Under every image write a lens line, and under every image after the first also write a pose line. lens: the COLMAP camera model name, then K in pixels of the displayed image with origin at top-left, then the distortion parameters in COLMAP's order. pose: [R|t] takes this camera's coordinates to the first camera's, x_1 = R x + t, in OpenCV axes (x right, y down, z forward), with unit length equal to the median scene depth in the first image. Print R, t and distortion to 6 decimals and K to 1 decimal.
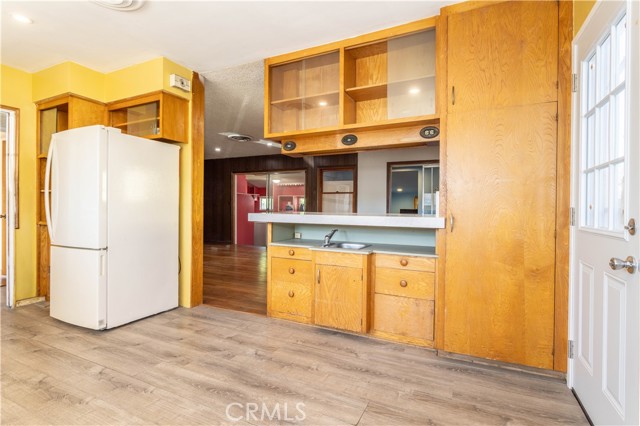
lens RADIAL K [[312.7, 0, 319.8], [0, 312.7, 208.7], [0, 0, 1]] dist [-0.010610, 0.003701]
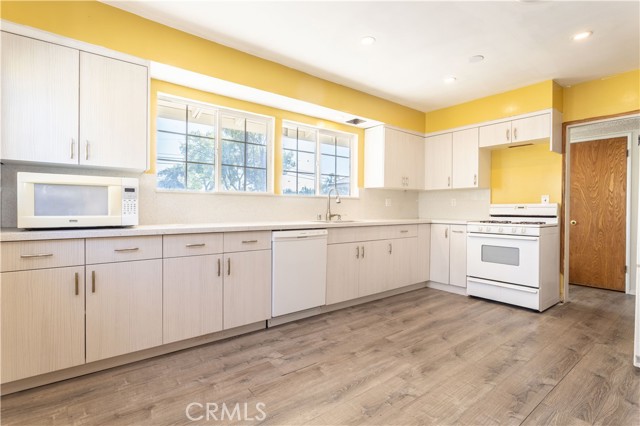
lens RADIAL K [[312.7, 0, 321.0], [0, 312.7, 212.3], [0, 0, 1]] dist [-0.010610, 0.003701]
pose [[-0.436169, 0.000024, -0.899865, 0.462074], [-0.012815, 0.999898, 0.006238, 0.000127], [0.899773, 0.014253, -0.436125, 0.808727]]
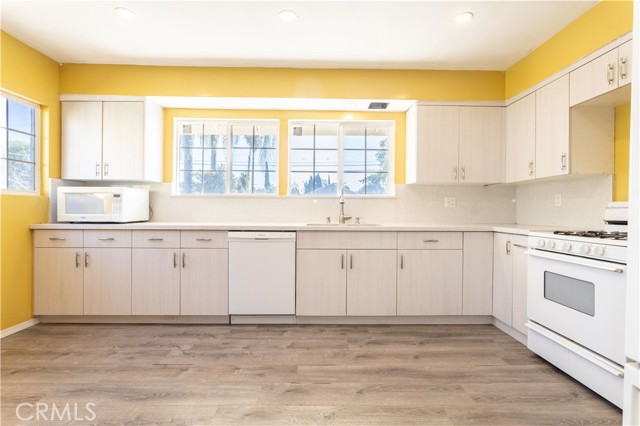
lens RADIAL K [[312.7, 0, 318.6], [0, 312.7, 211.1], [0, 0, 1]] dist [-0.010610, 0.003701]
pose [[-0.892947, -0.012625, -0.449985, -0.412122], [-0.015262, 0.999881, 0.002232, -0.007531], [0.449903, 0.008860, -0.893033, 1.484195]]
